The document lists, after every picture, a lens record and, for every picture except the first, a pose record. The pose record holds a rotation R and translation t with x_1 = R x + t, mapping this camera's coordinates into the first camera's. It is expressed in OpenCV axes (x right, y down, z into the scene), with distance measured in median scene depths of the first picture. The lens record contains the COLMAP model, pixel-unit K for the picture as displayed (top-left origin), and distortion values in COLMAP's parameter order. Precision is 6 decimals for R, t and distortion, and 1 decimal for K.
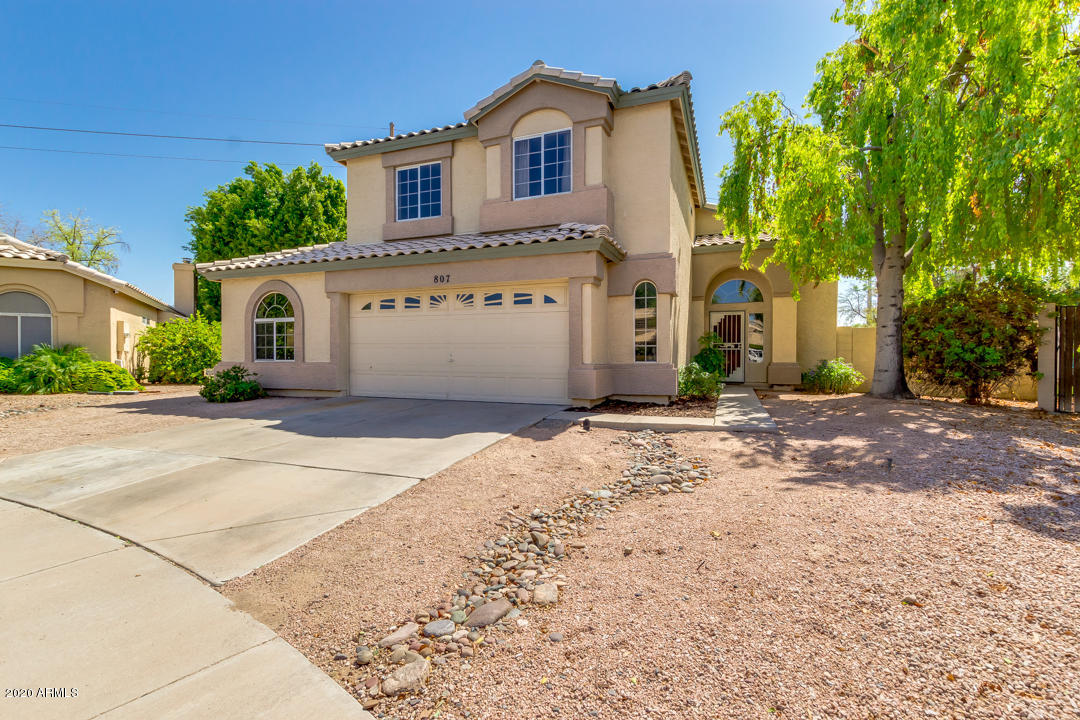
lens RADIAL K [[492.4, 0, 540.8], [0, 492.4, 354.6], [0, 0, 1]] dist [0.002648, 0.000211]
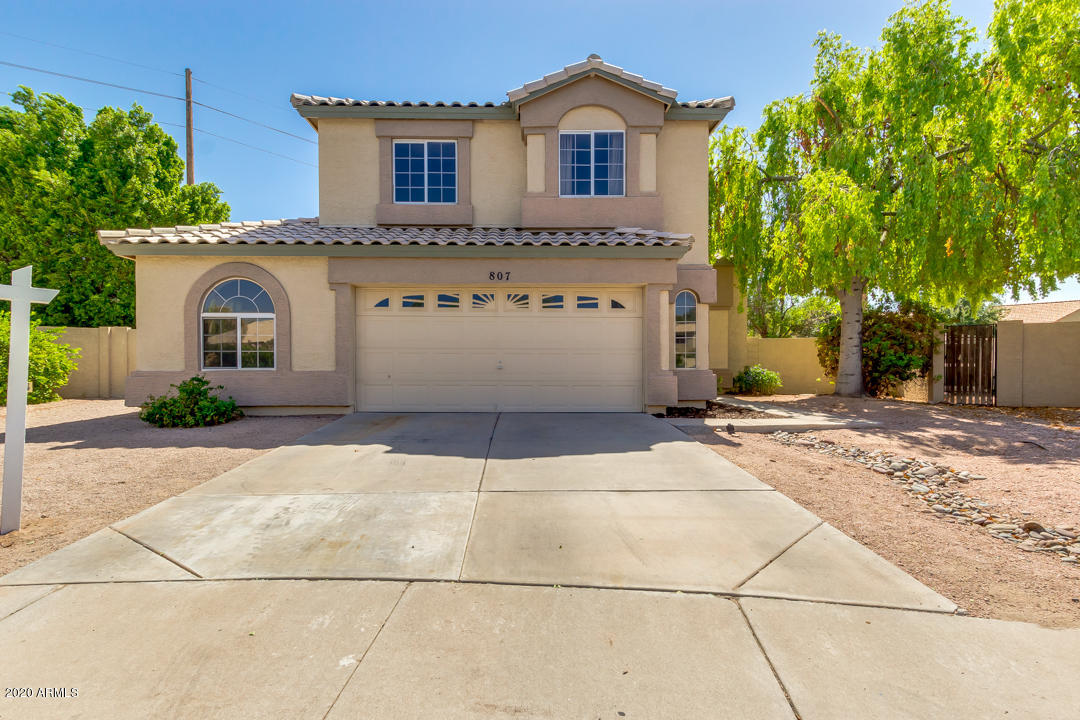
lens RADIAL K [[512.5, 0, 527.7], [0, 512.5, 364.0], [0, 0, 1]] dist [0.001353, -0.000347]
pose [[0.925431, -0.001300, 0.378914, -0.454378], [-0.000318, 0.999991, 0.004209, 0.000917], [-0.378916, -0.004015, 0.925422, 0.111537]]
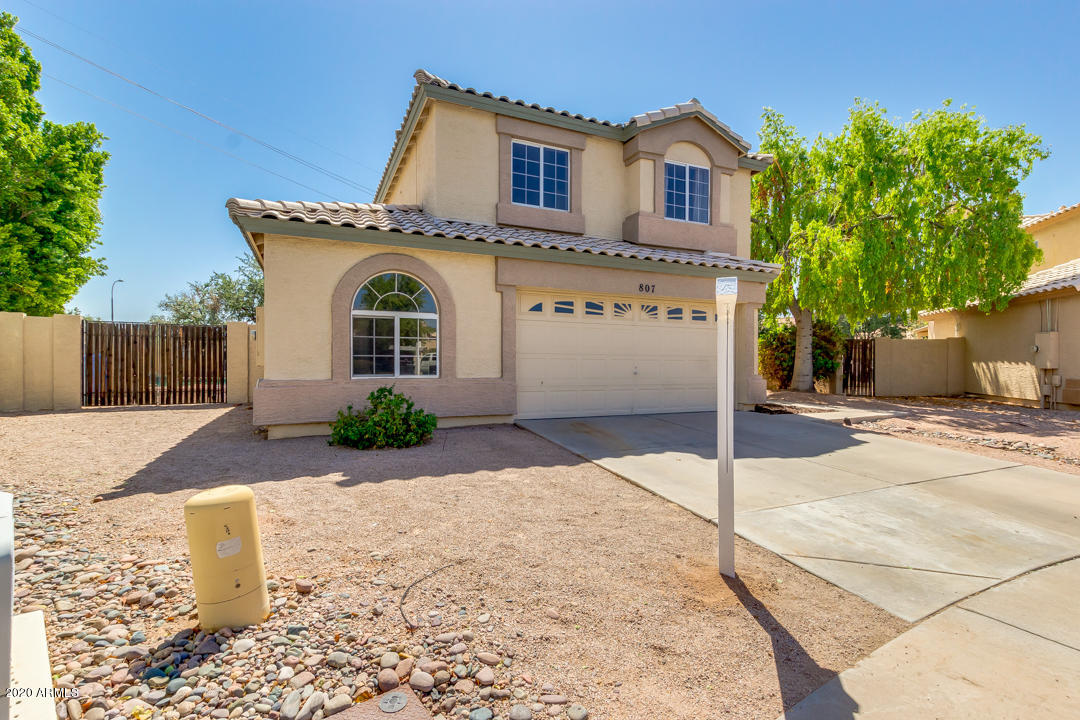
lens RADIAL K [[498.3, 0, 537.1], [0, 498.3, 353.7], [0, 0, 1]] dist [-0.000505, -0.000278]
pose [[0.700188, 0.011098, 0.713873, -0.937035], [-0.009397, 0.999936, -0.006328, -0.016533], [-0.713897, -0.002278, 0.700247, 0.426295]]
